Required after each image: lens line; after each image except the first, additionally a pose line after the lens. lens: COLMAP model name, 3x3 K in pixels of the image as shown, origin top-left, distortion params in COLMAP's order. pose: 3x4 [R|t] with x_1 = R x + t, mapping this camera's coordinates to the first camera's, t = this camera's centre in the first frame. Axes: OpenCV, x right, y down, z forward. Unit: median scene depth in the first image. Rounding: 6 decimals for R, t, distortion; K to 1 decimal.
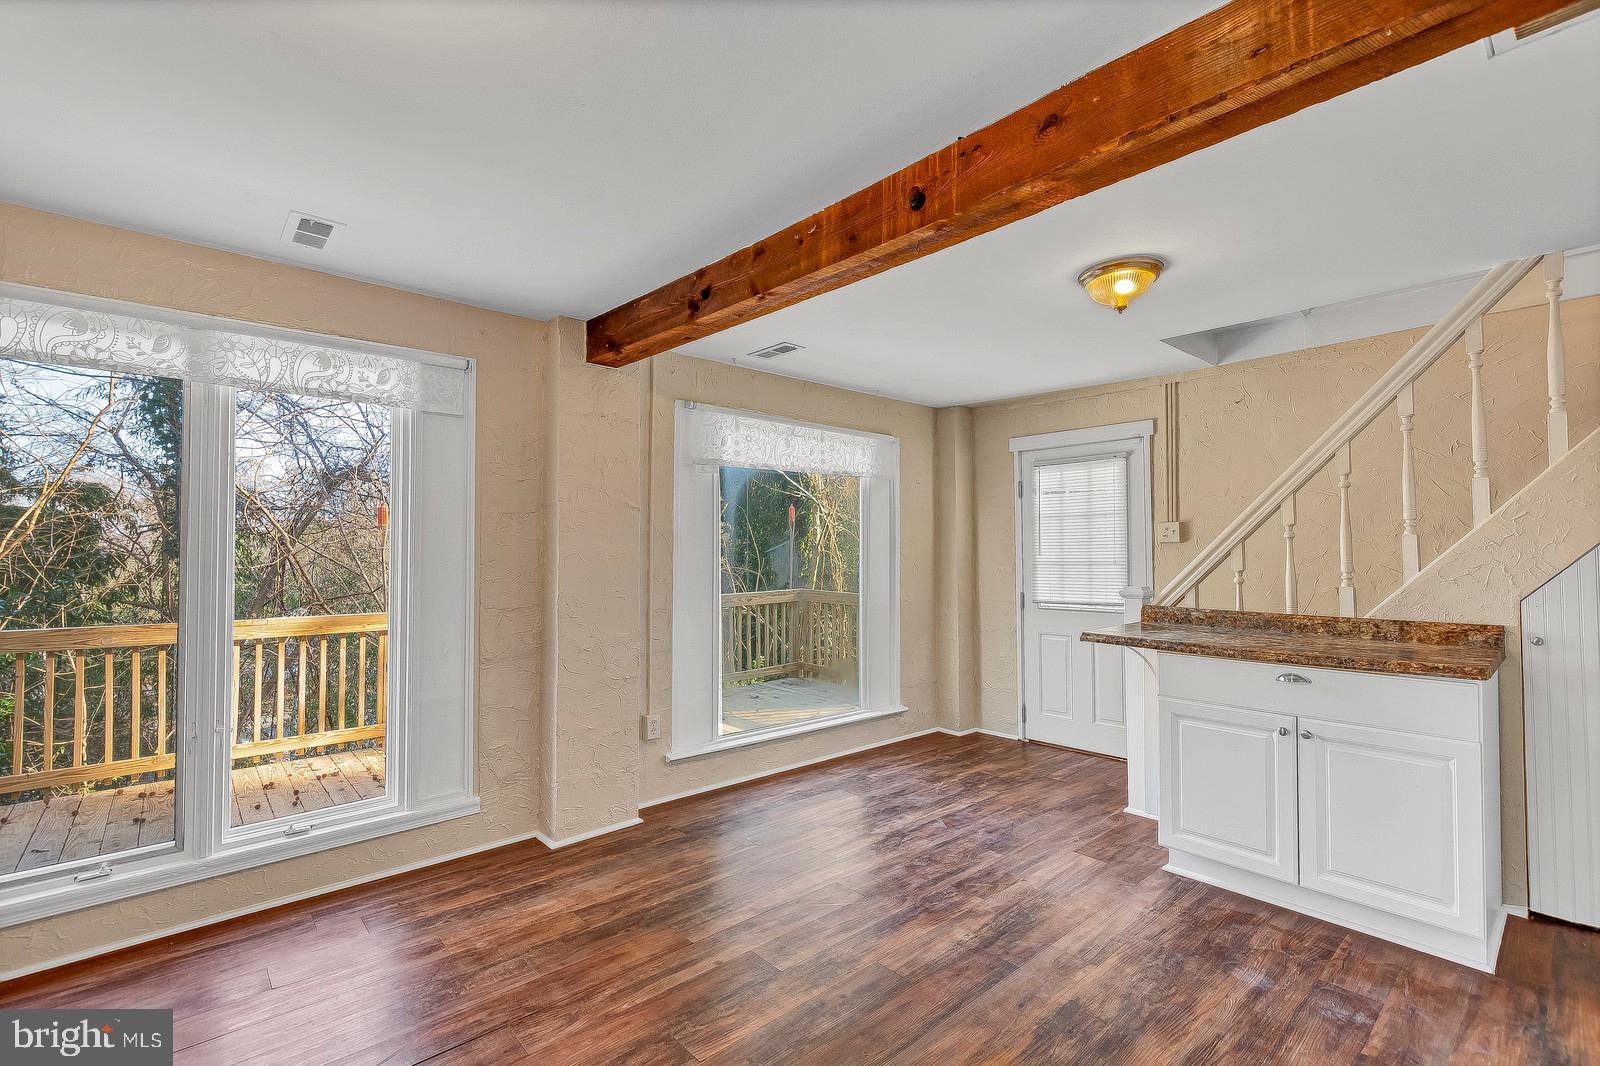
lens RADIAL K [[695.1, 0, 800.6], [0, 695.1, 537.5], [0, 0, 1]] dist [0.001446, 0.000569]
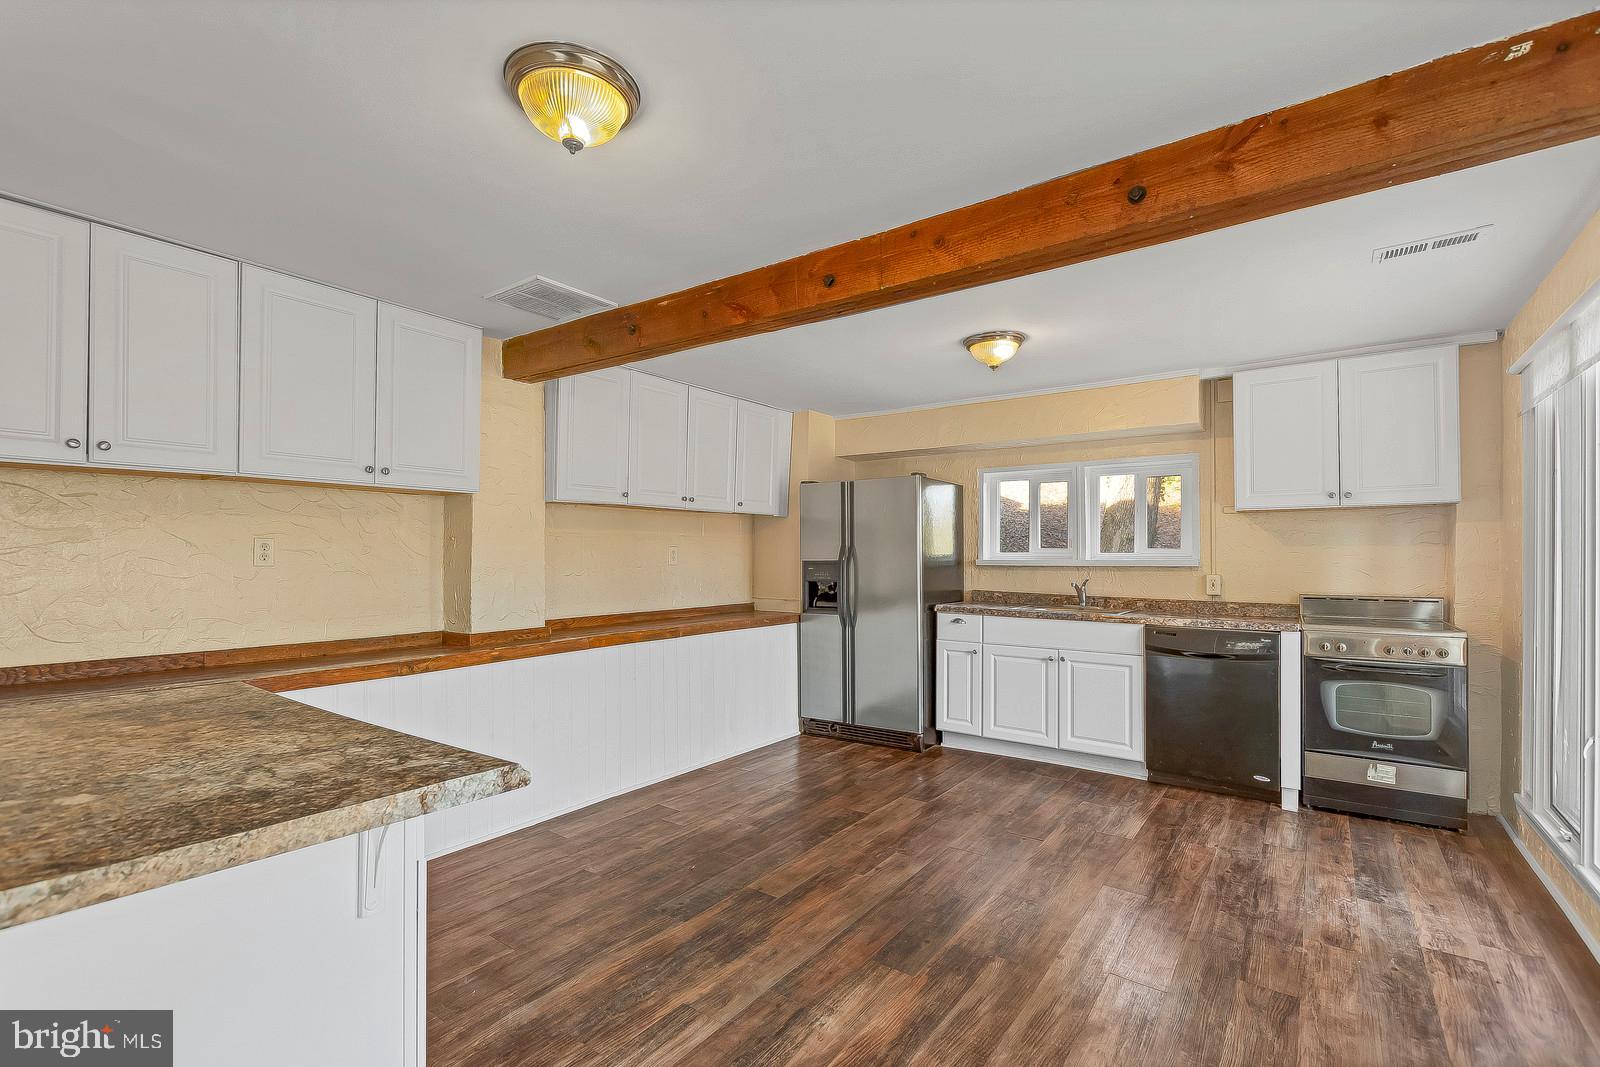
lens RADIAL K [[713.2, 0, 796.8], [0, 713.2, 539.9], [0, 0, 1]] dist [0.000720, -0.000258]
pose [[-0.979692, -0.004705, -0.200452, 0.341919], [0.003214, 0.999228, -0.039161, 0.033516], [0.200481, -0.039011, -0.978921, 1.430816]]
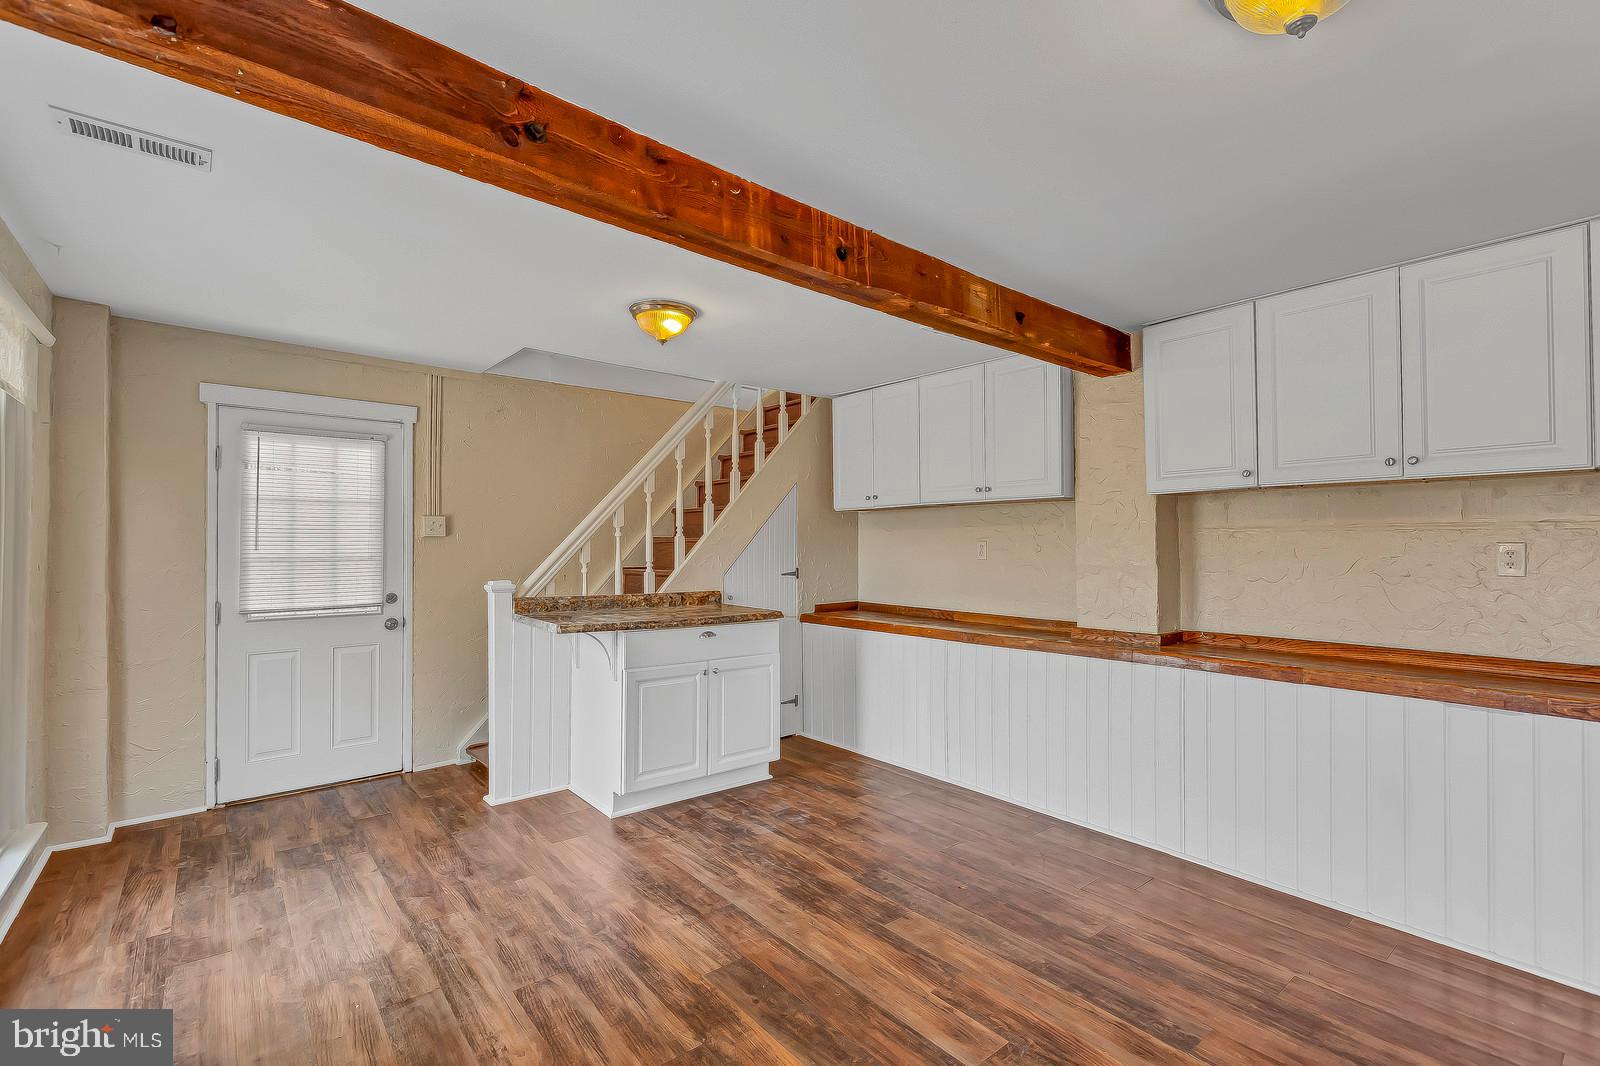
lens RADIAL K [[713.2, 0, 796.8], [0, 713.2, 539.4], [0, 0, 1]] dist [0.000720, -0.000258]
pose [[0.052856, 0.012256, 0.998527, -0.638683], [-0.025993, 0.999603, -0.010893, 0.012166], [-0.998264, -0.025379, 0.053154, 0.610682]]
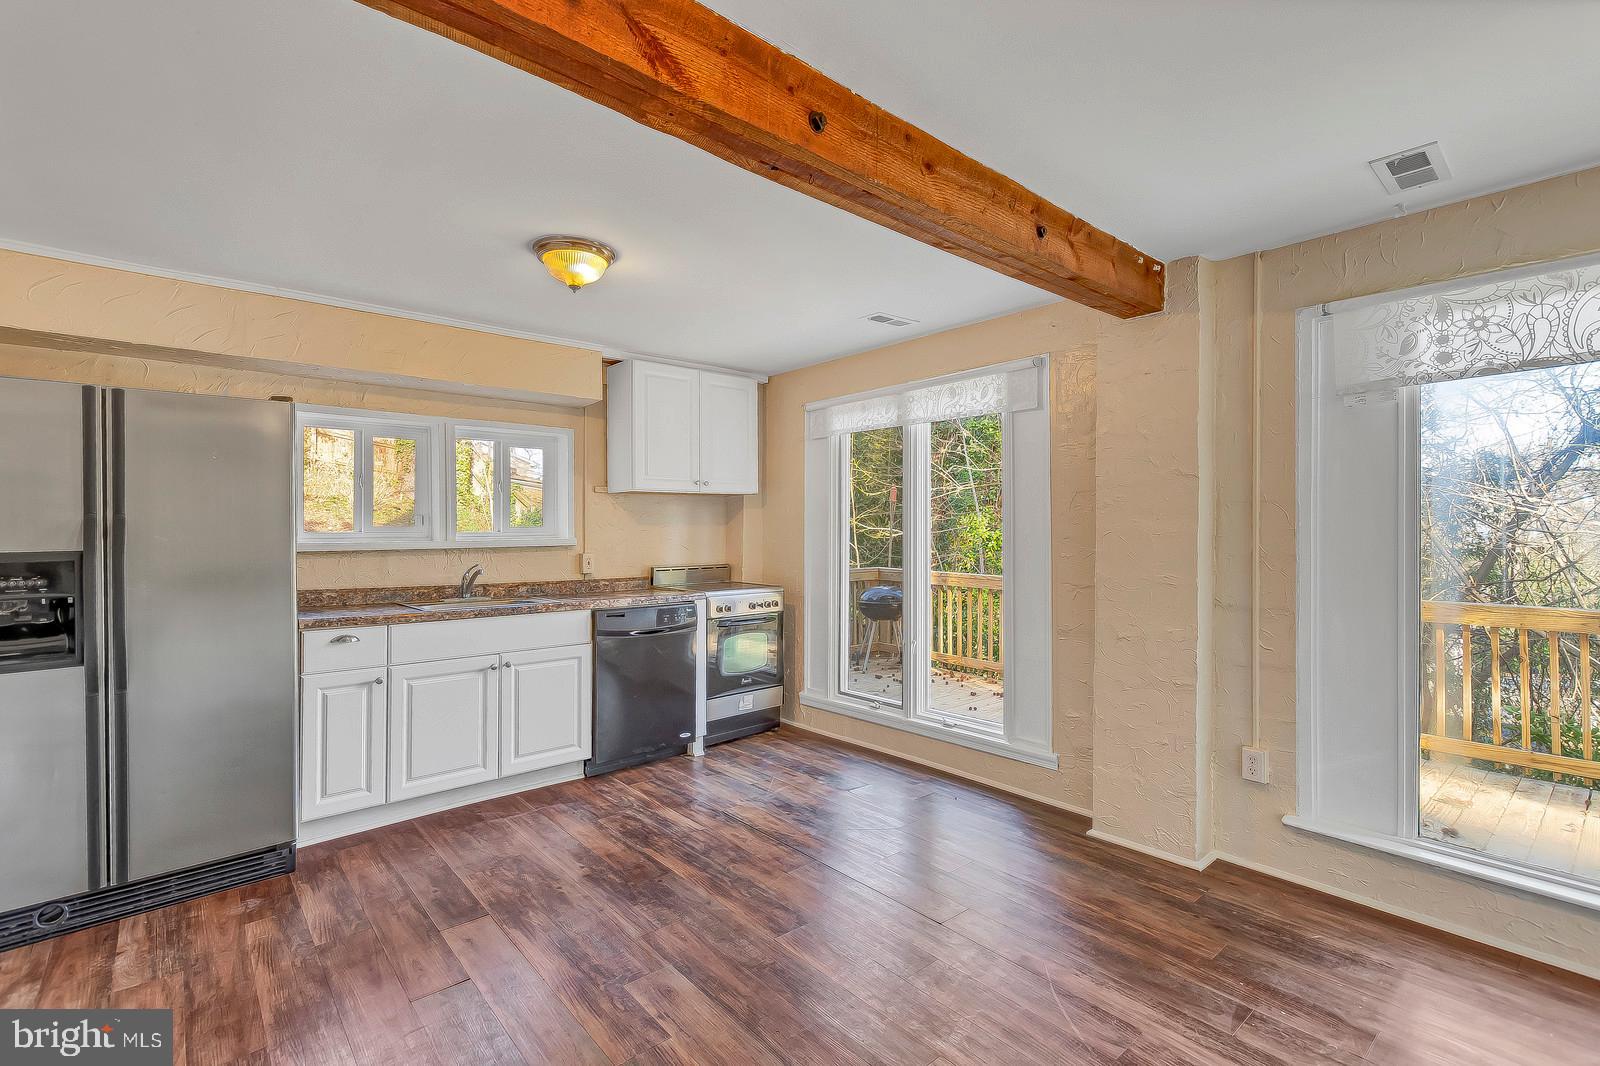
lens RADIAL K [[725.7, 0, 798.7], [0, 725.7, 525.5], [0, 0, 1]] dist [0.000797, -0.000181]
pose [[-0.014698, -0.005443, -0.999877, 0.686274], [0.022093, 0.999739, -0.005767, 0.011925], [0.999648, -0.022175, -0.014574, 0.633642]]
